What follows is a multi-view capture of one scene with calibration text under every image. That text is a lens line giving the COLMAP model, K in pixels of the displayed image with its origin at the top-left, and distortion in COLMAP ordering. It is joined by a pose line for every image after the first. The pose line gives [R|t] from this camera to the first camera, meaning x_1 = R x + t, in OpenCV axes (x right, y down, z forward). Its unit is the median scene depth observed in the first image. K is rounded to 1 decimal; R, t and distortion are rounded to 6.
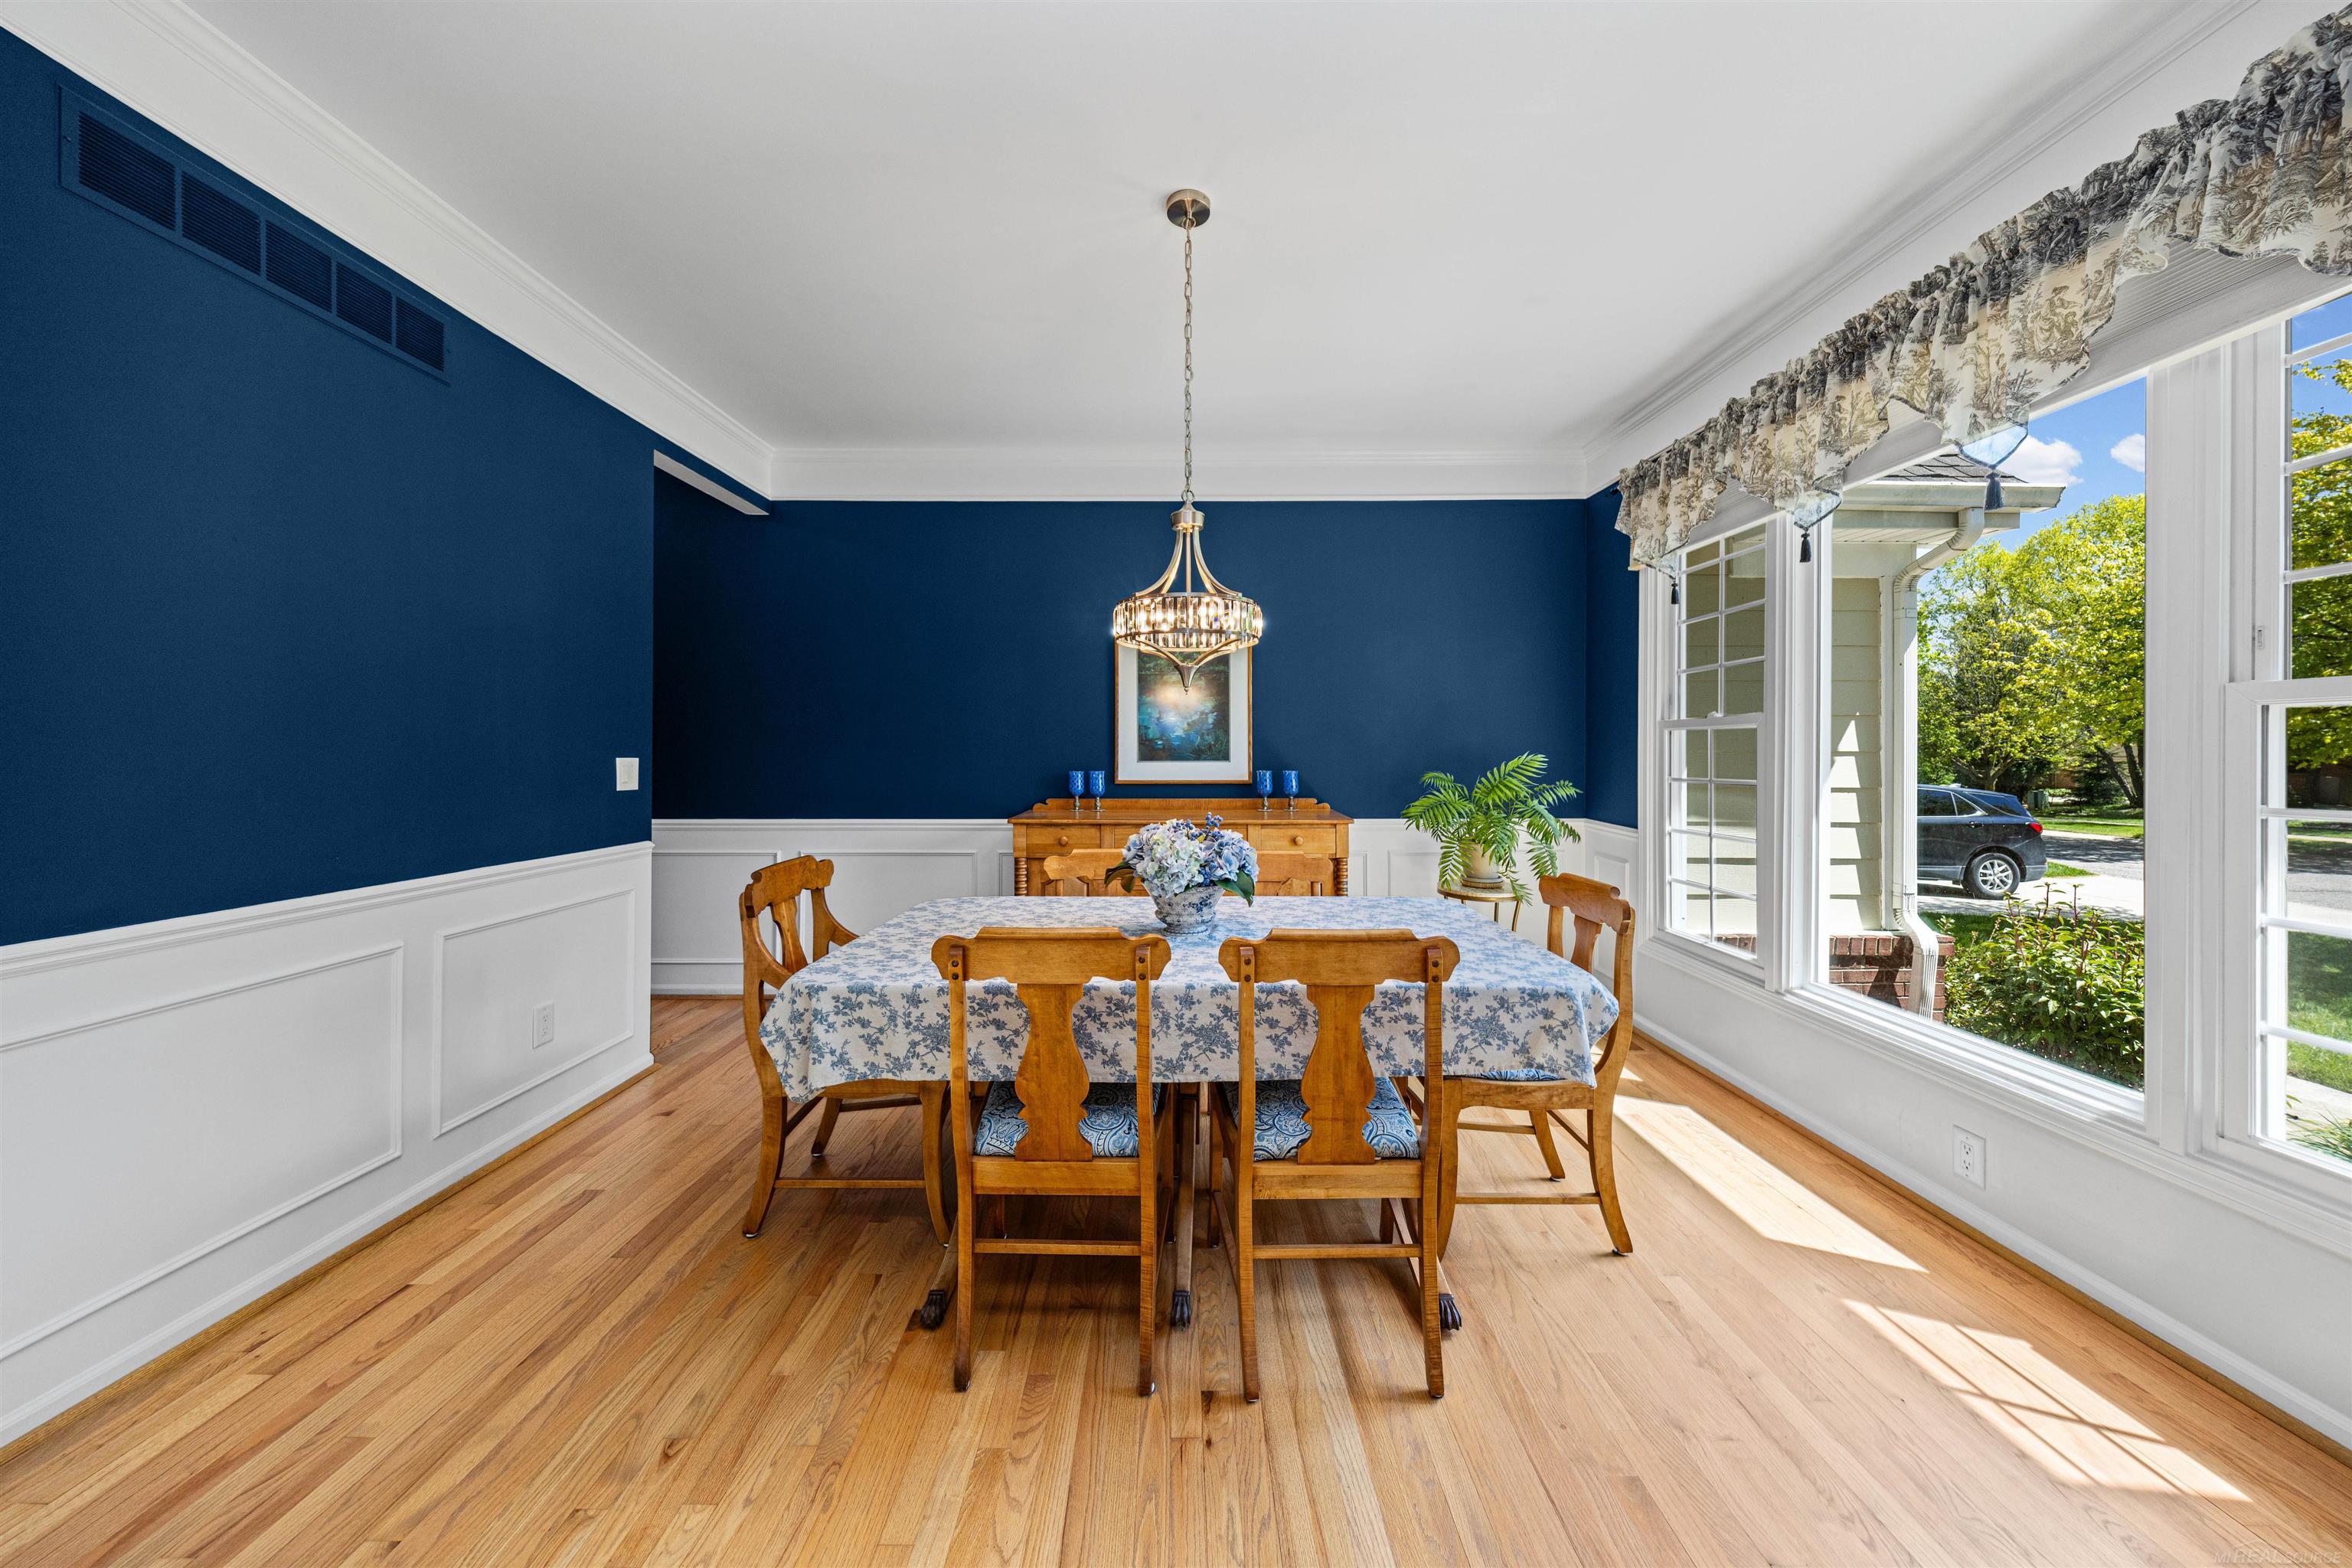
lens RADIAL K [[846.8, 0, 1204.3], [0, 846.8, 752.7], [0, 0, 1]] dist [0.001515, 0.000415]
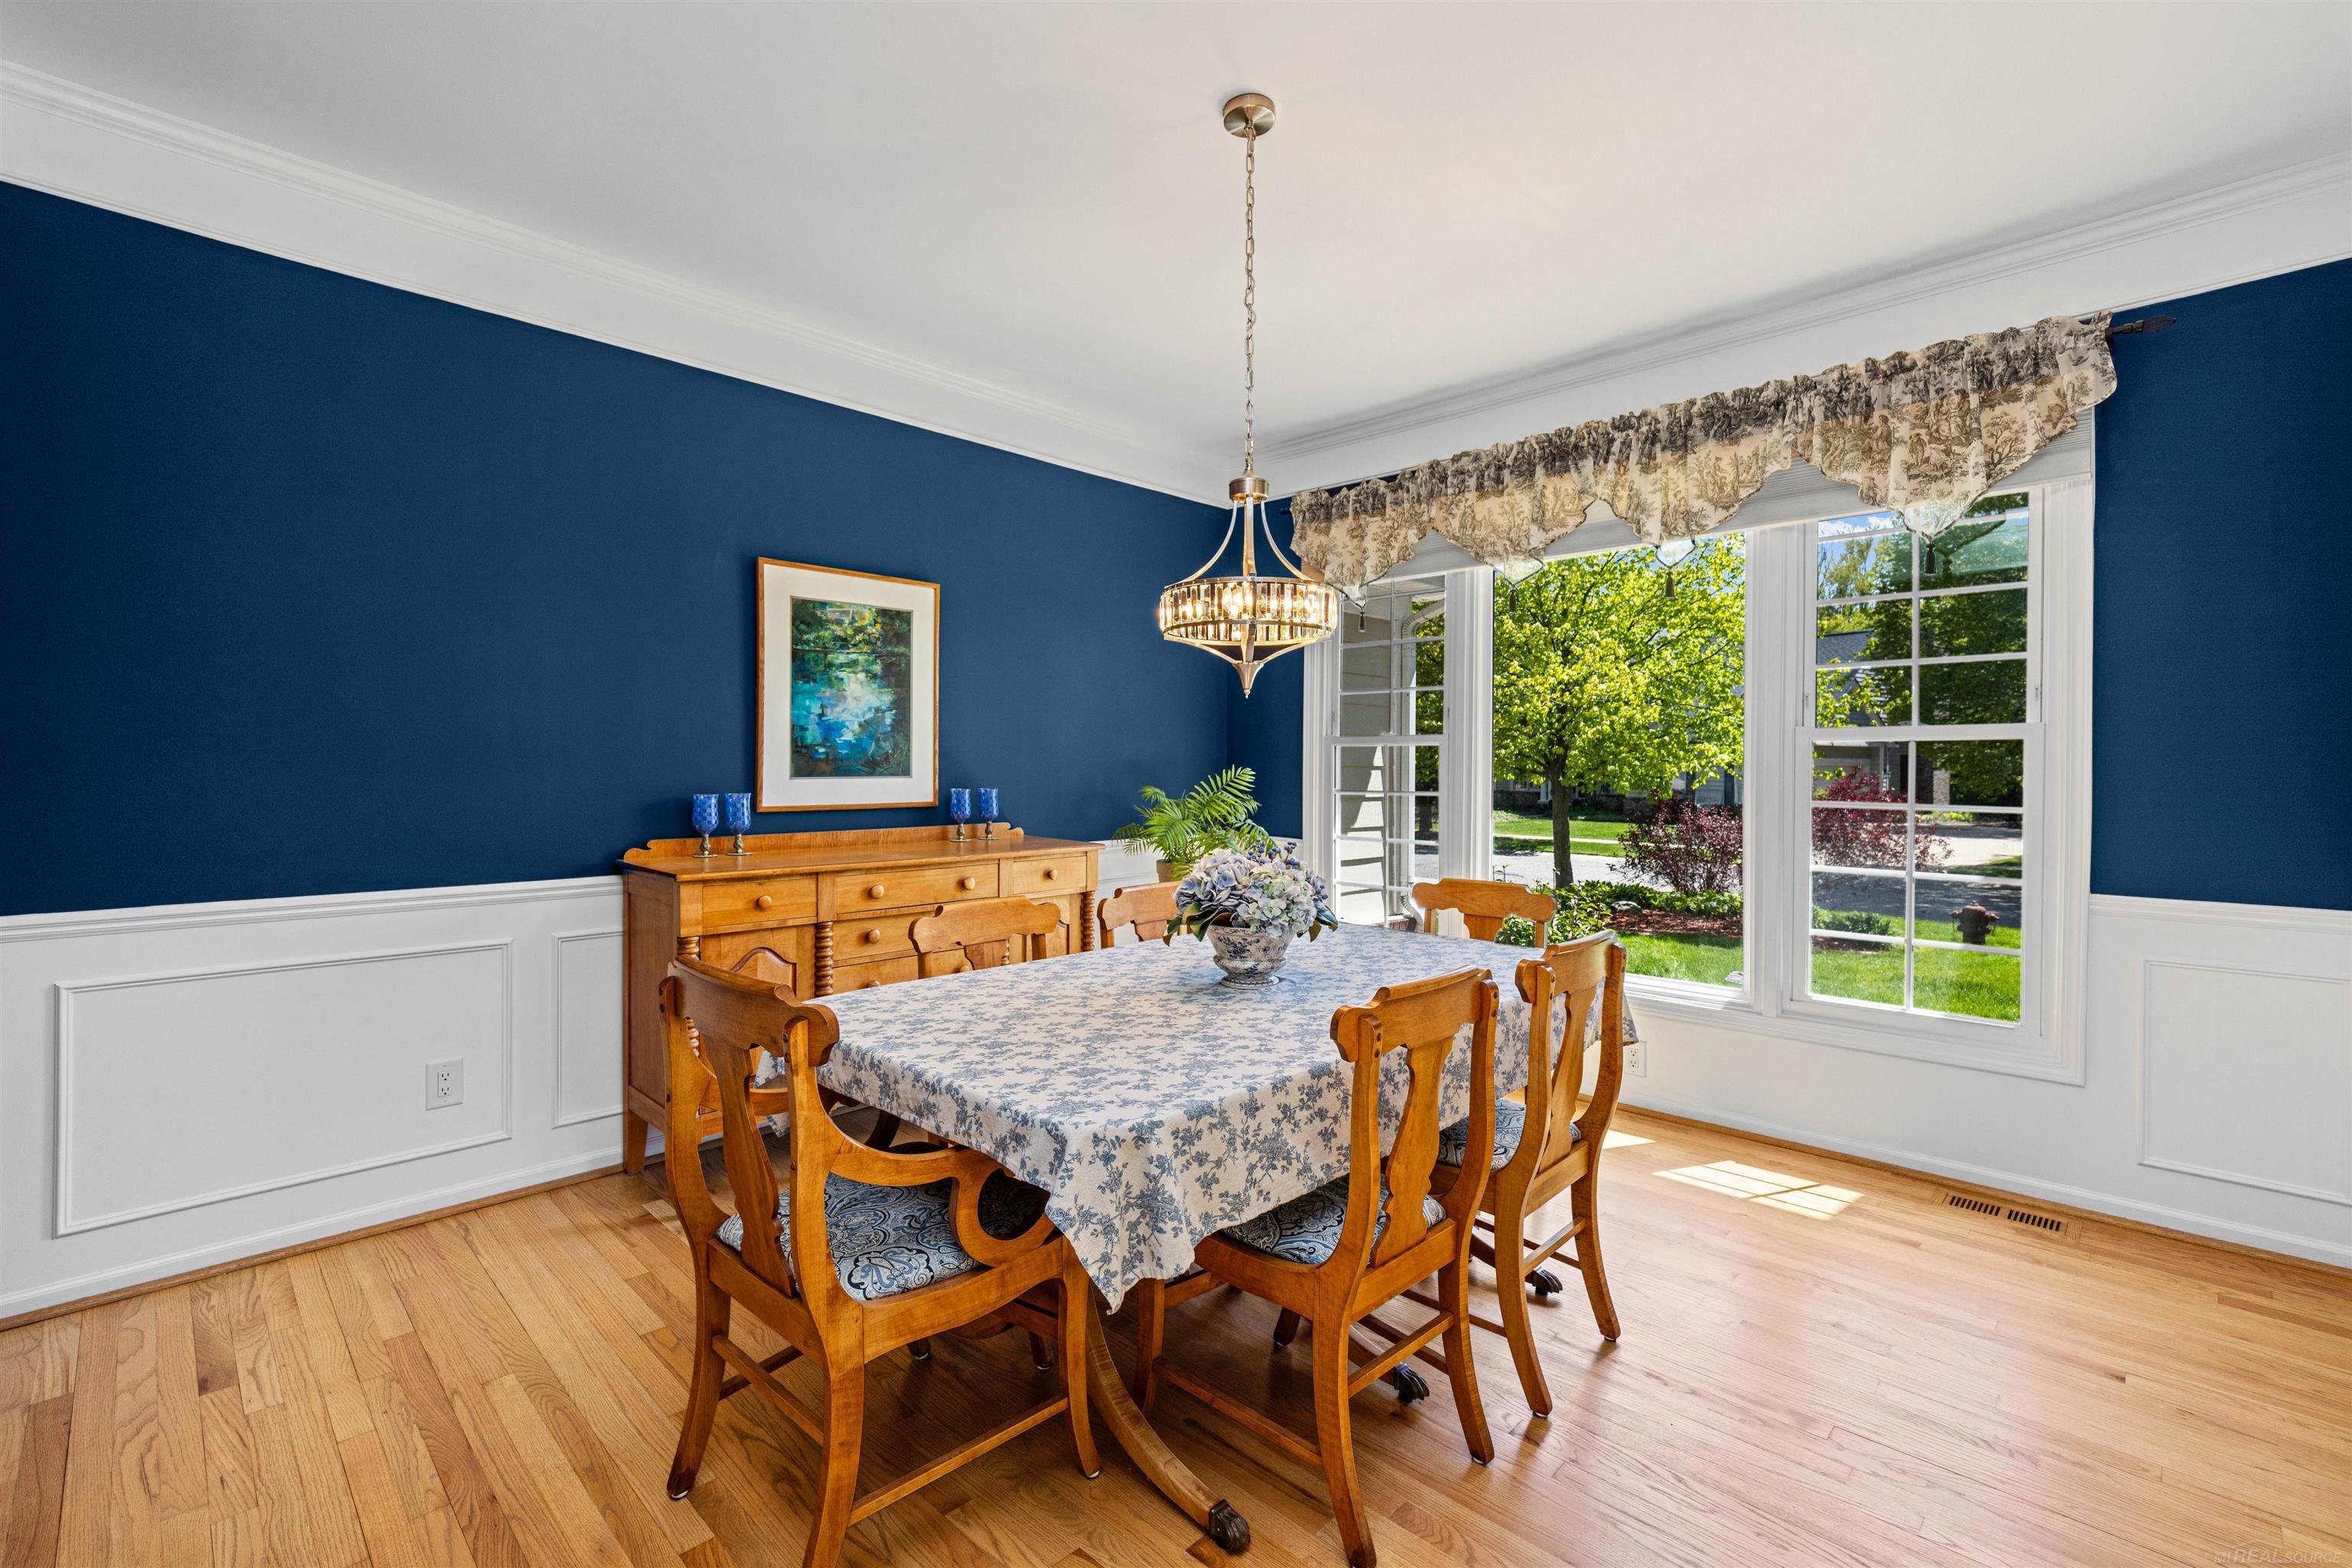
lens RADIAL K [[1072.6, 0, 1127.1], [0, 1072.6, 769.1], [0, 0, 1]] dist [0.003752, -0.001229]
pose [[0.689787, -0.000688, 0.724012, -0.859121], [-0.003215, 0.999987, 0.004014, -0.001826], [-0.724006, -0.005096, 0.689775, 0.352088]]
